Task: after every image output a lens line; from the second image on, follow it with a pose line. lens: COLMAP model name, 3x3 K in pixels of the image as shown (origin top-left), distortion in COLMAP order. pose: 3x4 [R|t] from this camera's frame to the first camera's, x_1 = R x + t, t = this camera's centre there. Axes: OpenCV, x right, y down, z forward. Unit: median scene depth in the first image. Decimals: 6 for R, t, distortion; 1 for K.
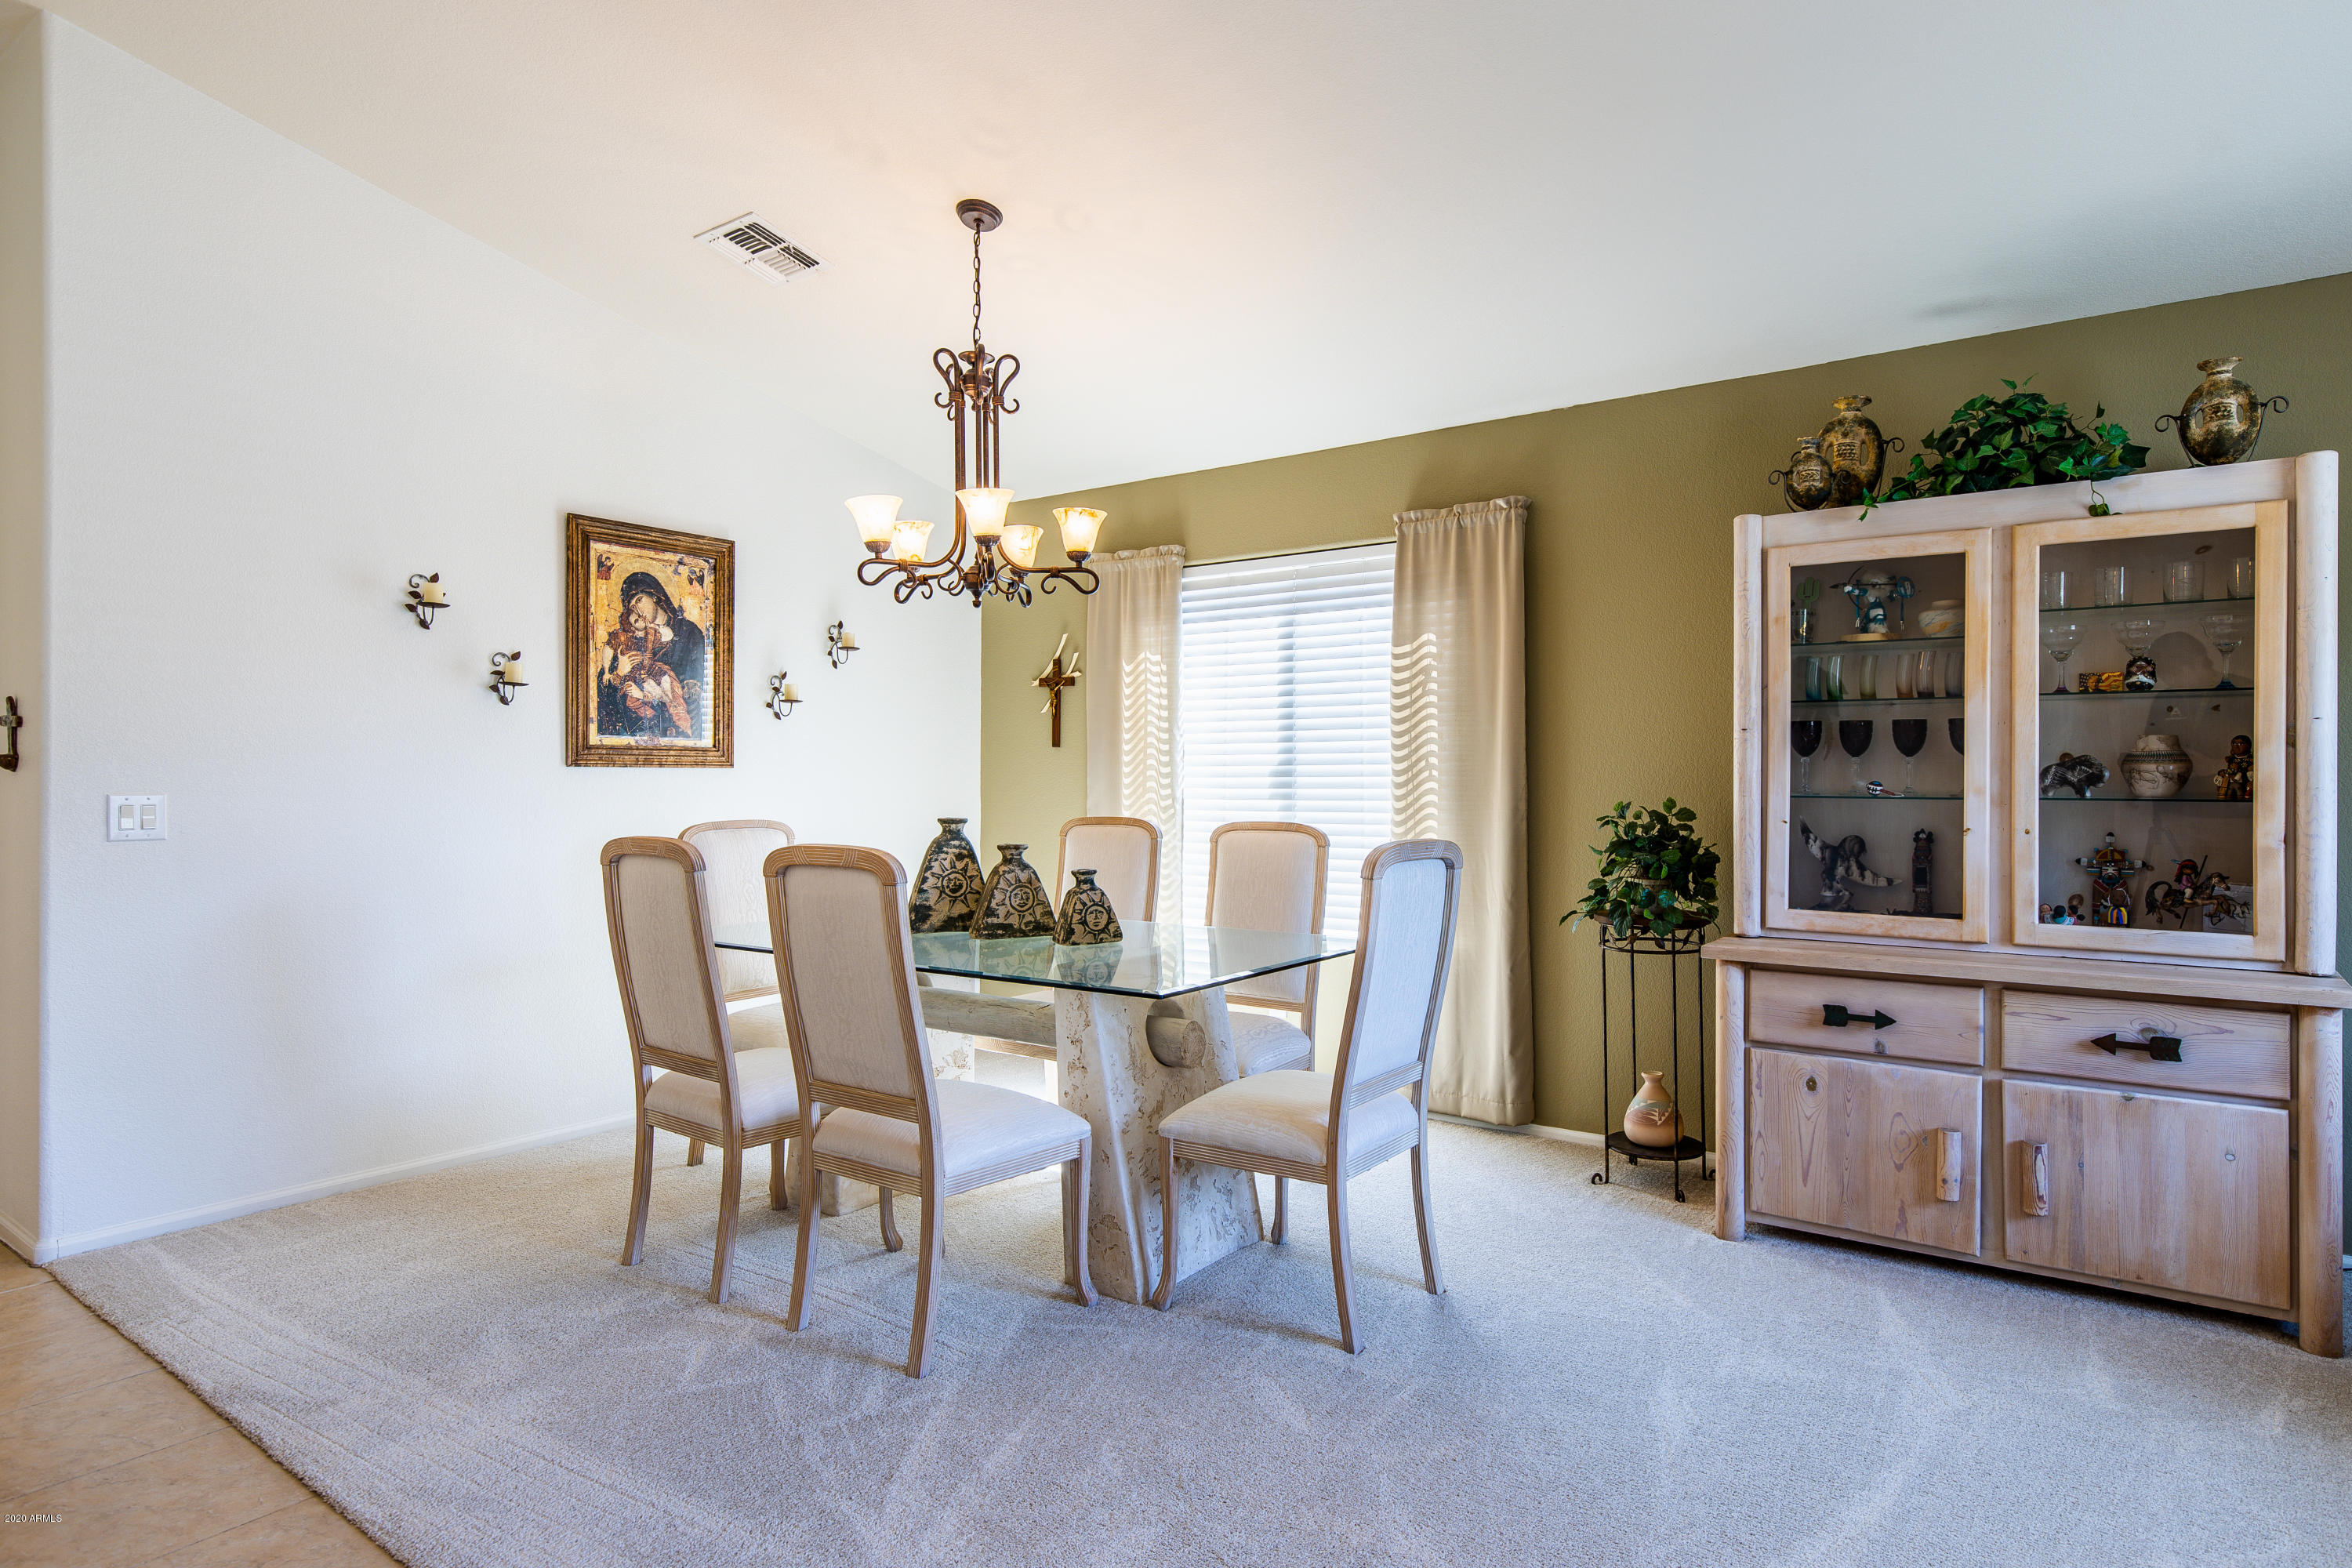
lens RADIAL K [[1353.3, 0, 1171.6], [0, 1353.3, 774.6], [0, 0, 1]] dist [-0.004835, -0.000403]
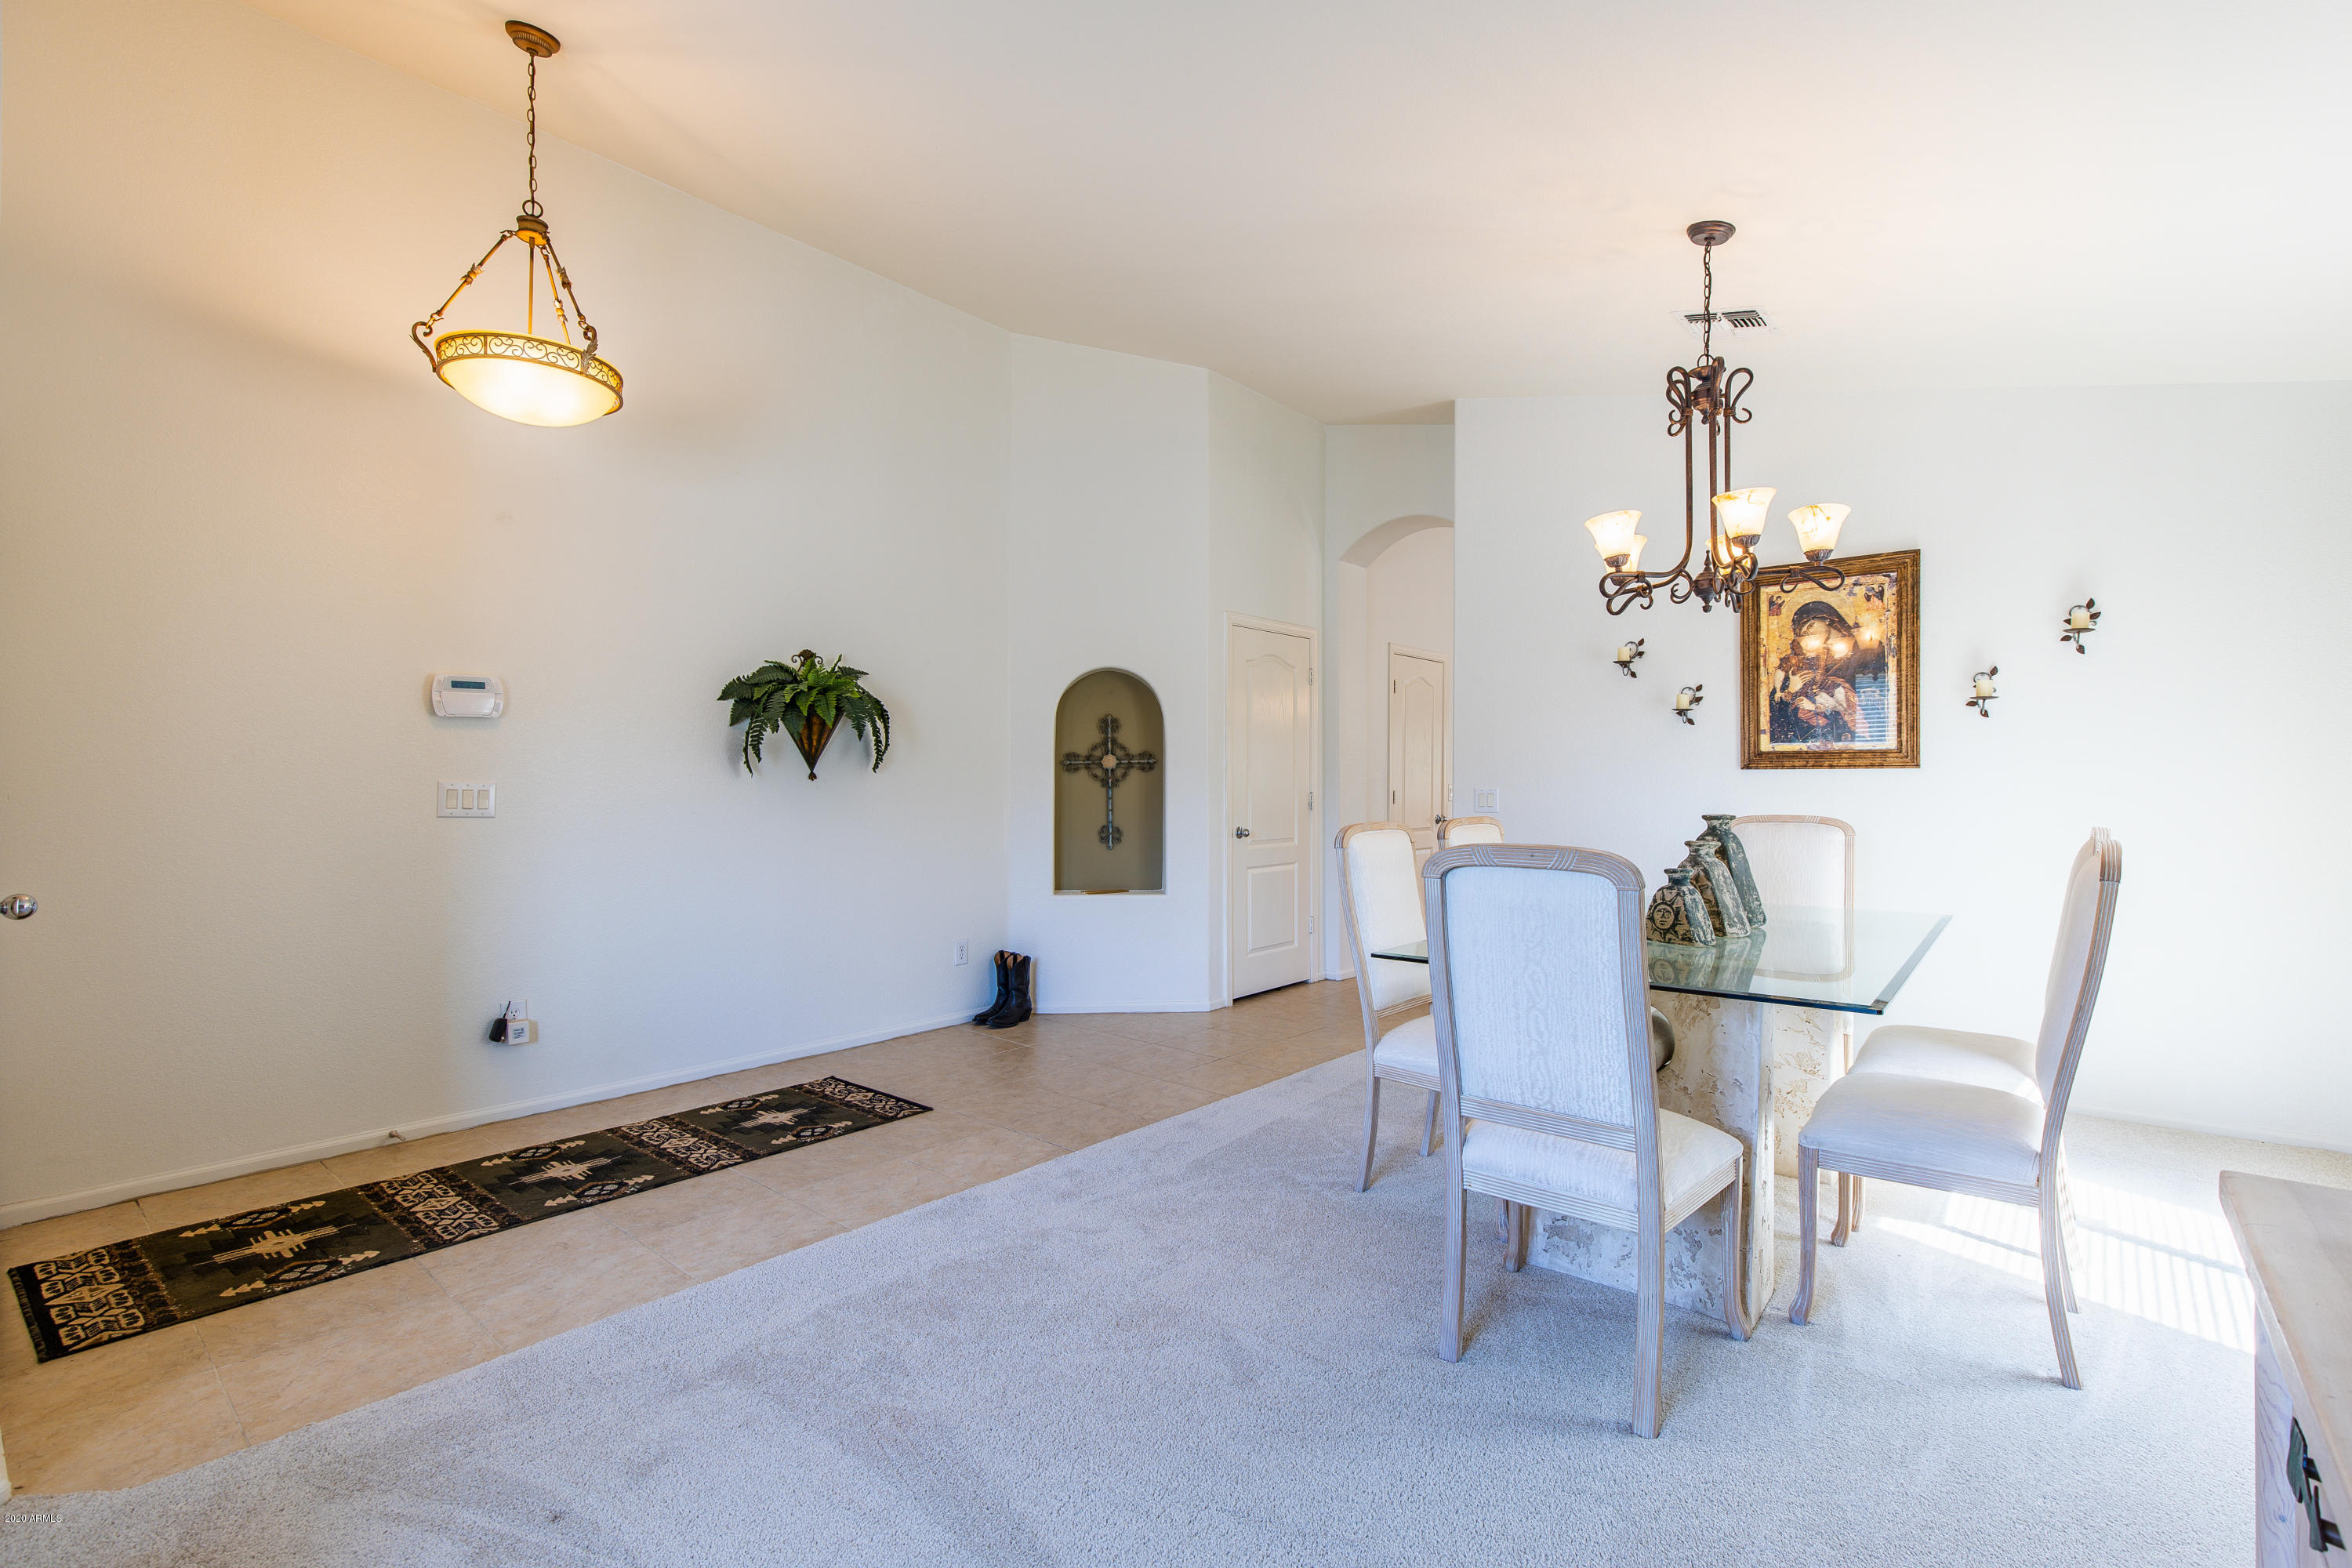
lens RADIAL K [[1056.4, 0, 1169.9], [0, 1056.4, 791.9], [0, 0, 1]] dist [0.009227, -0.003123]
pose [[-0.026746, 0.001358, -0.999641, 0.536752], [0.002161, 0.999997, 0.001301, 0.011882], [0.999640, -0.002126, -0.026748, 0.472573]]
